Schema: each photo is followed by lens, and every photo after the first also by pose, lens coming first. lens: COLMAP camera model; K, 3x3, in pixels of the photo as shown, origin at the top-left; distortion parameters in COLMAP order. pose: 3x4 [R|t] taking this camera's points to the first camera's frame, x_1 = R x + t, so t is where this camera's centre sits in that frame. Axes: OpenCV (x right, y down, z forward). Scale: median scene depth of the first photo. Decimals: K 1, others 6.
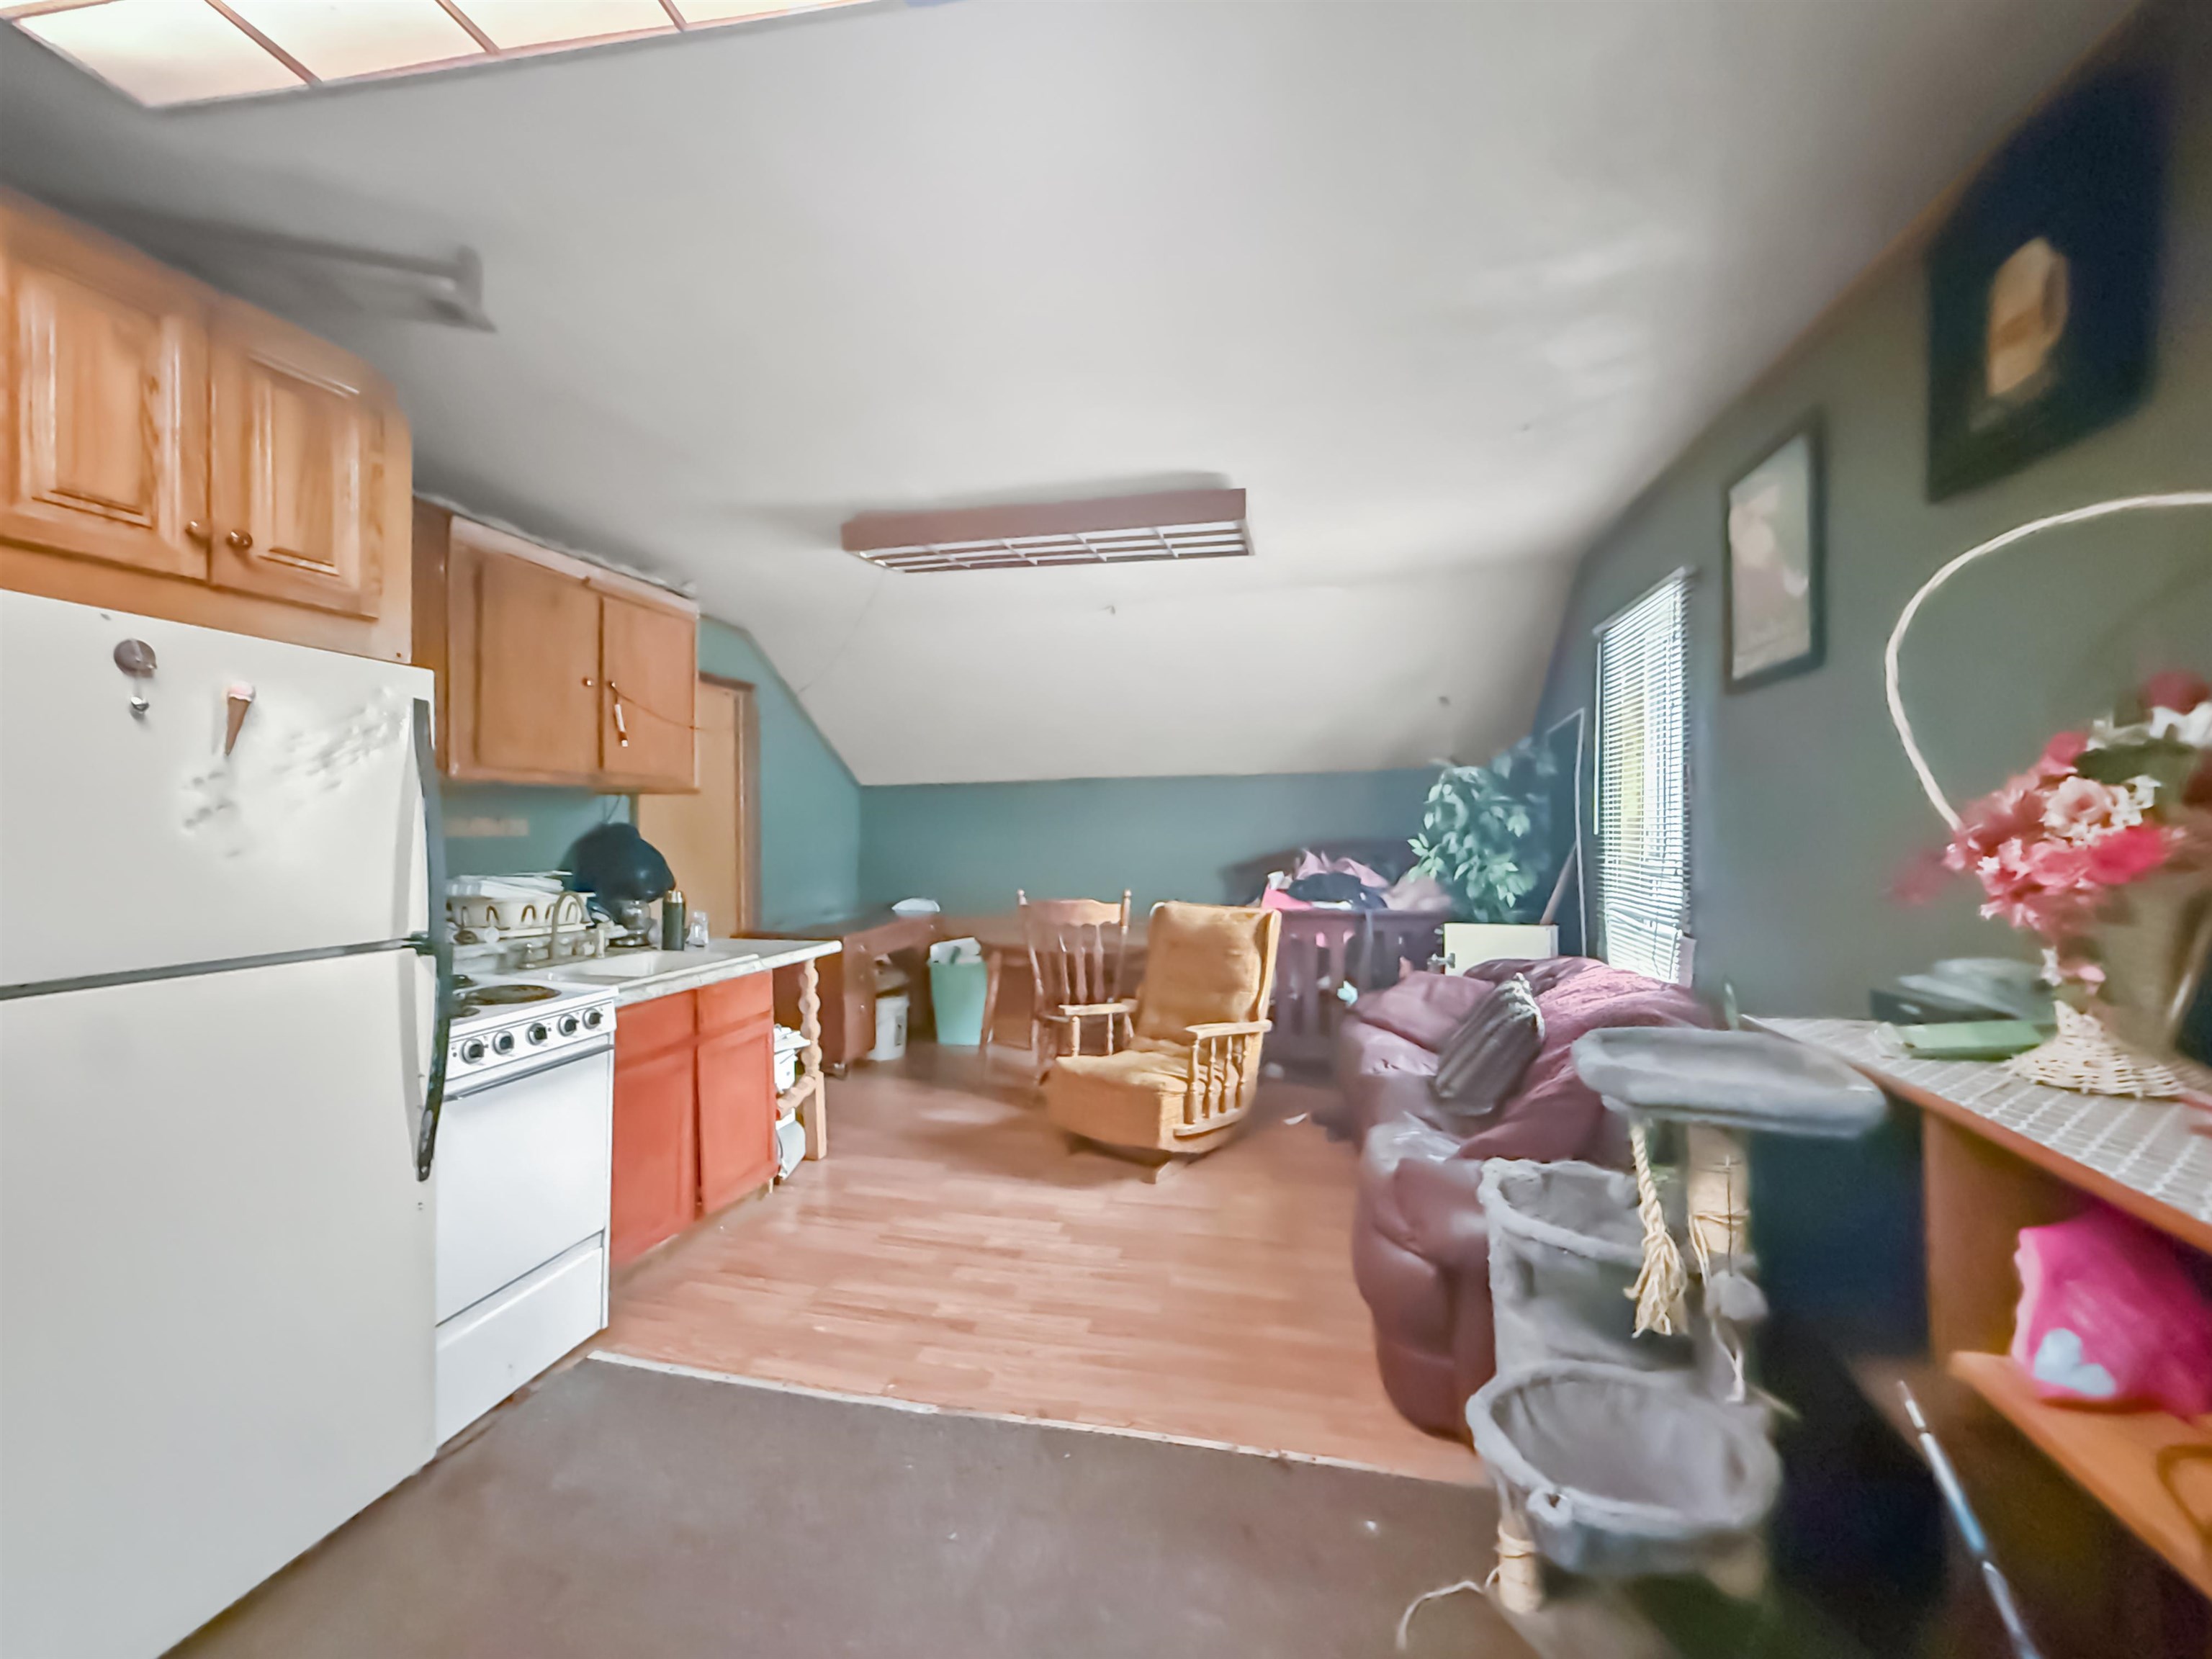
lens RADIAL K [[882.4, 0, 1108.0], [0, 882.4, 803.6], [0, 0, 1]] dist [-0.013864, -0.000216]
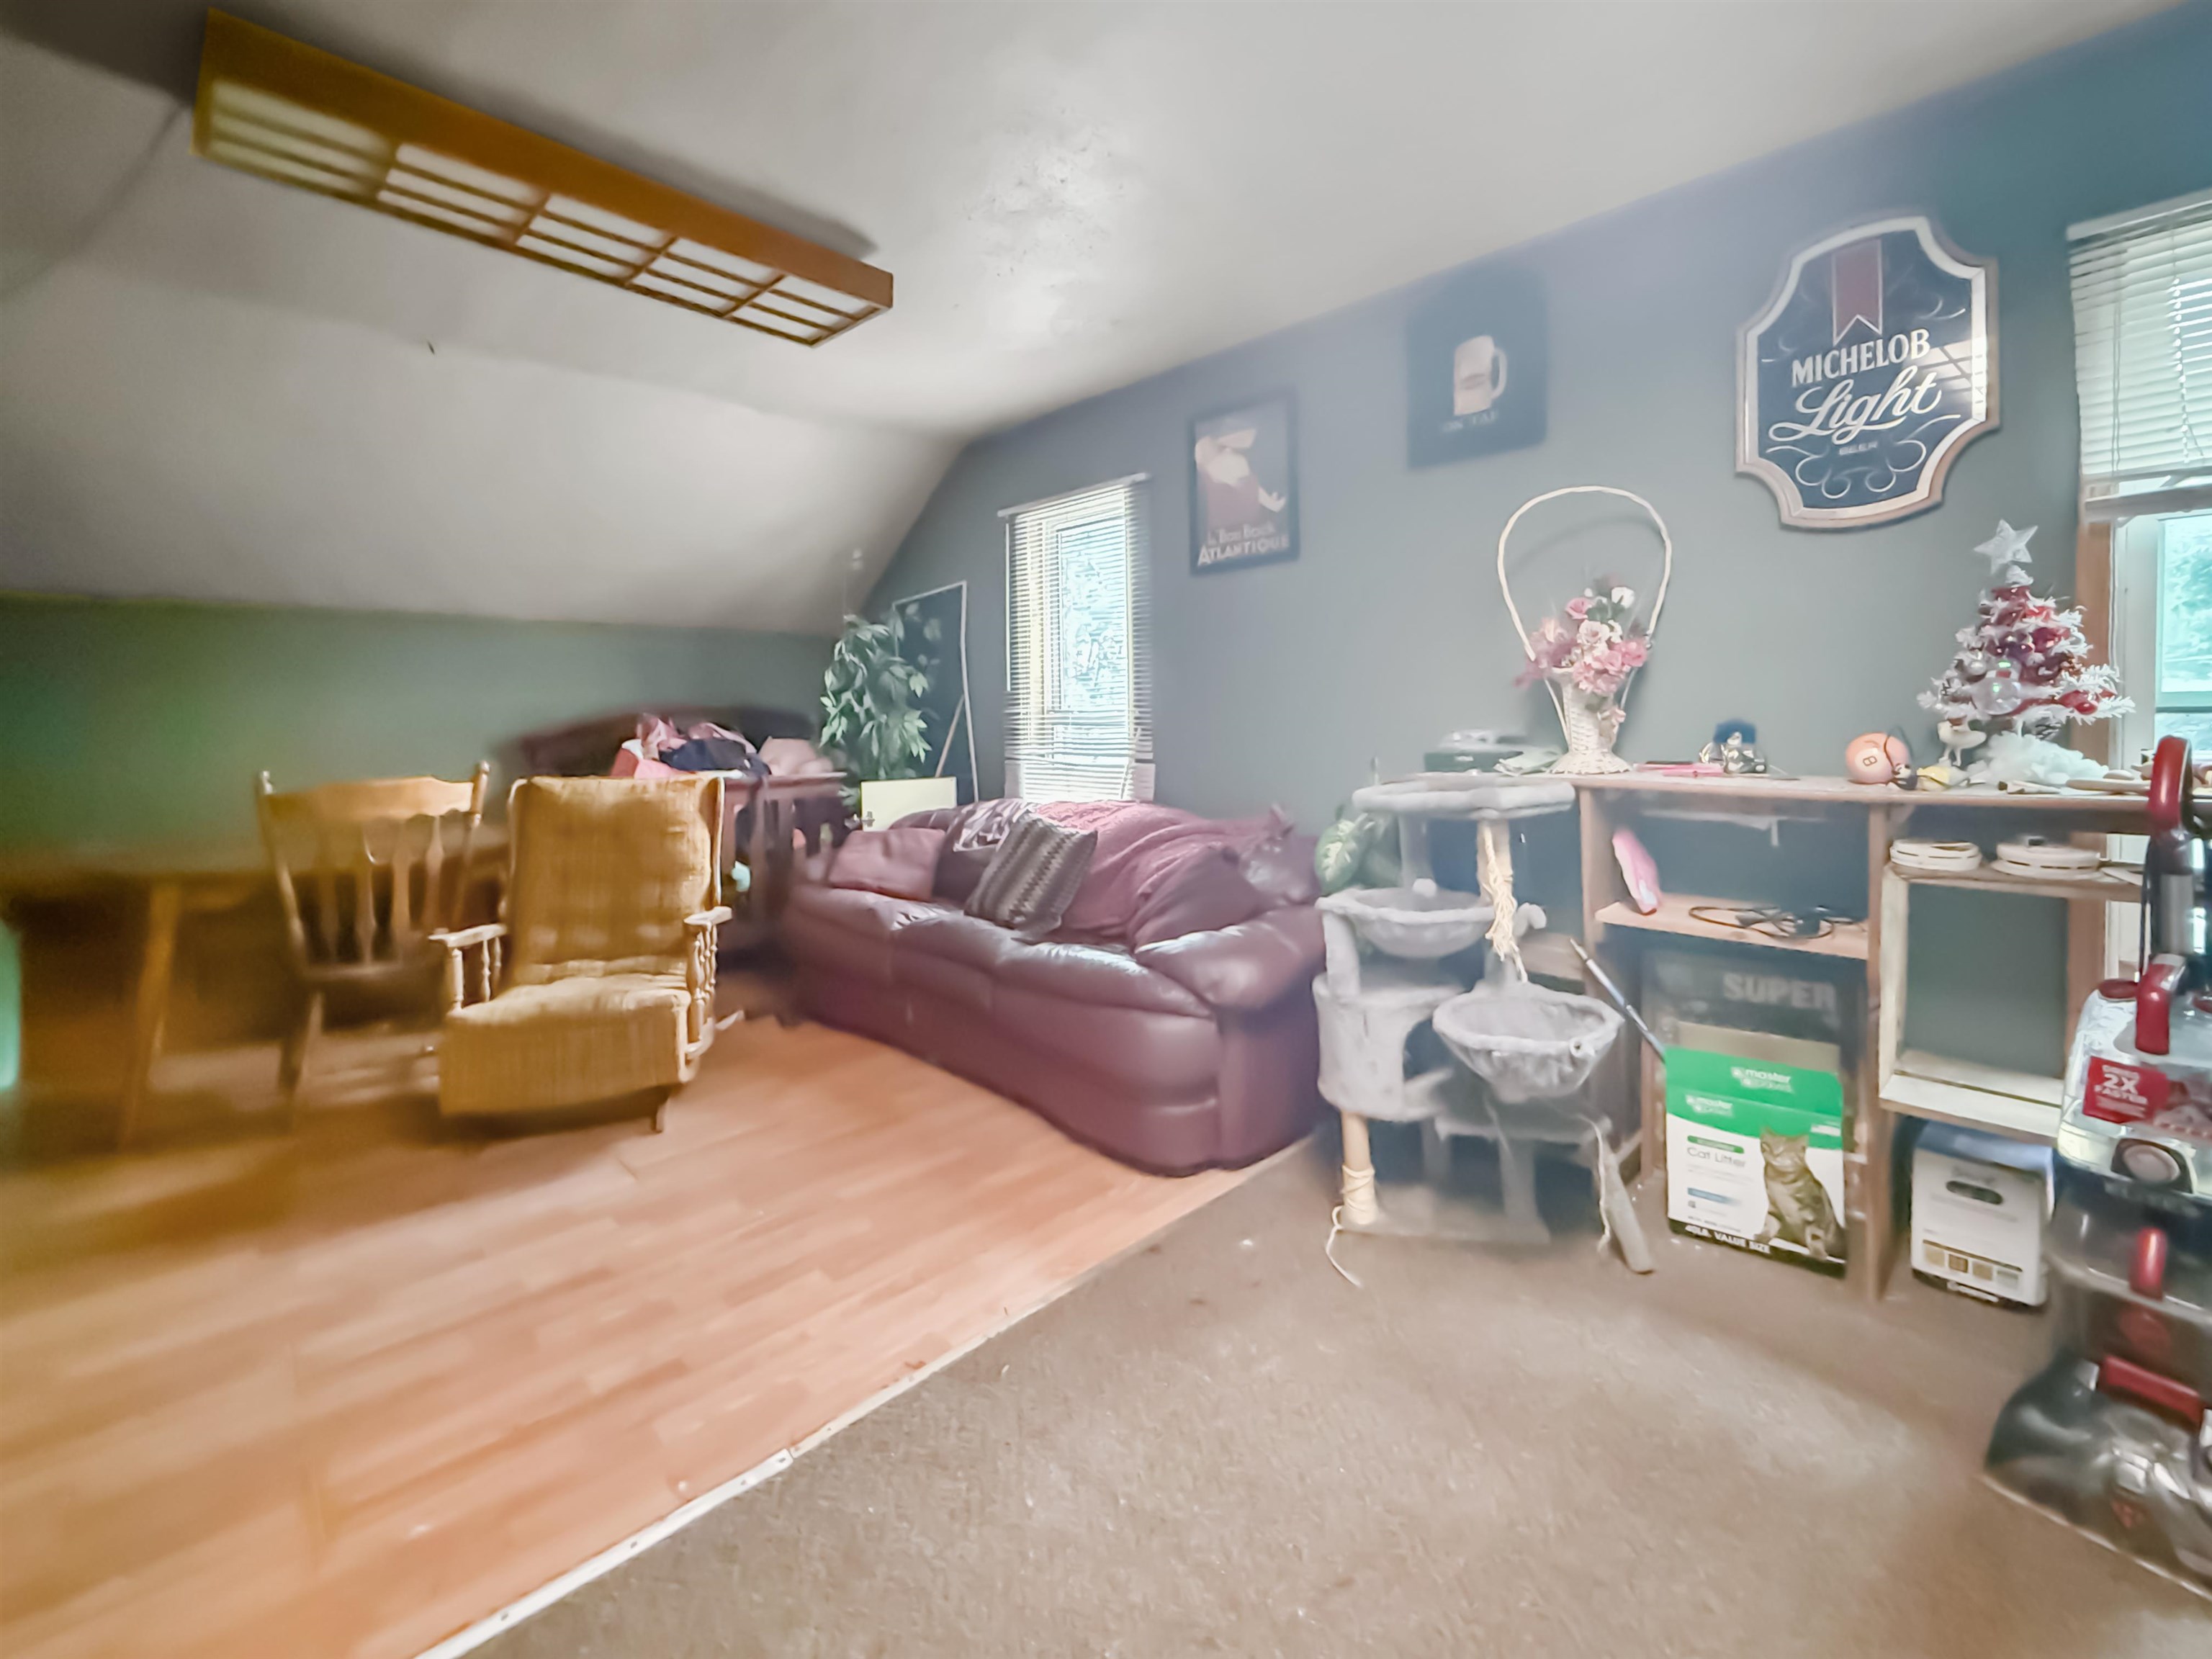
lens RADIAL K [[938.6, 0, 1103.6], [0, 938.6, 709.9], [0, 0, 1]] dist [-0.002323, -0.000232]
pose [[0.540242, 0.013956, 0.841394, -0.374762], [-0.016723, 0.999843, -0.005847, 0.060190], [-0.841343, -0.010912, 0.540391, 0.221074]]
